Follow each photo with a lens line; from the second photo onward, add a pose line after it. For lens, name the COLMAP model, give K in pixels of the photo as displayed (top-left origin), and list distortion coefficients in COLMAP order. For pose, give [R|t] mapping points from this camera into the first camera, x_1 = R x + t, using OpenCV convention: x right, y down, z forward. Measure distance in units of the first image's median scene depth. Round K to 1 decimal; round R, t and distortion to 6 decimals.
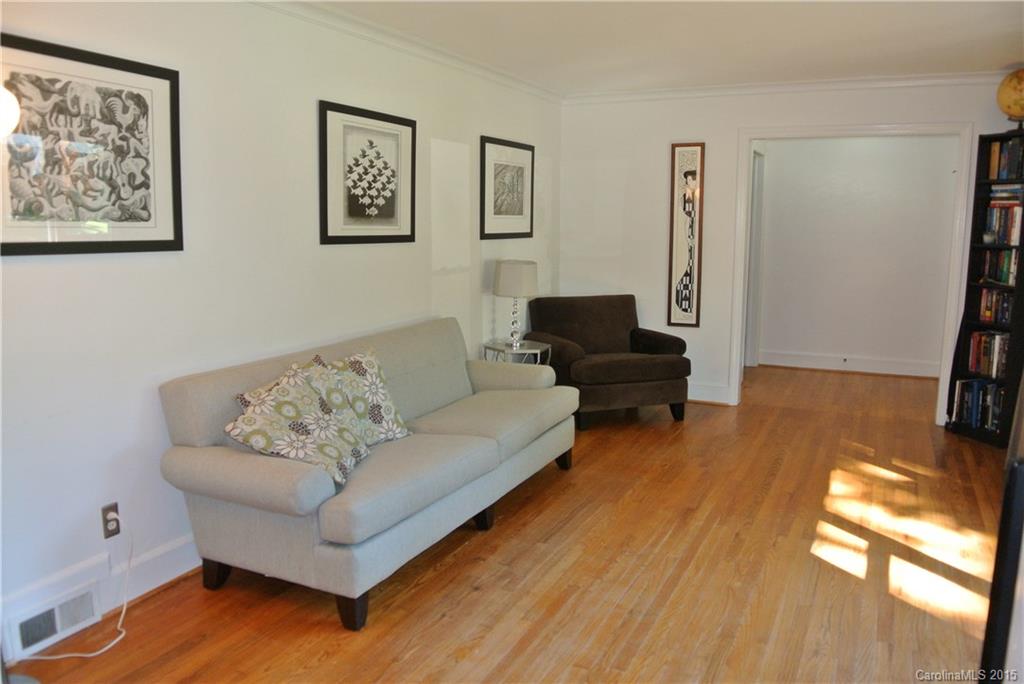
lens RADIAL K [[811.1, 0, 512.1], [0, 811.1, 340.7], [0, 0, 1]] dist [-0.063061, 0.010289]
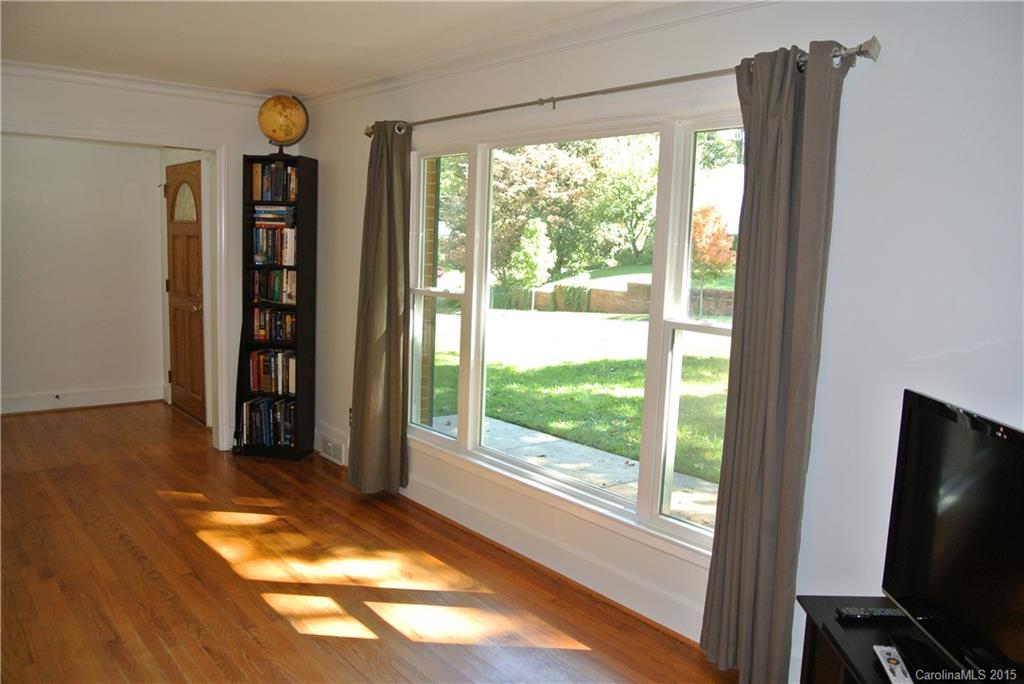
lens RADIAL K [[811.1, 0, 512.2], [0, 811.1, 342.2], [0, 0, 1]] dist [-0.063061, 0.010289]
pose [[0.435780, -0.101239, 0.894342, -0.187973], [0.100625, 0.992905, 0.063365, -0.056453], [-0.894411, 0.062380, 0.442875, 0.266622]]
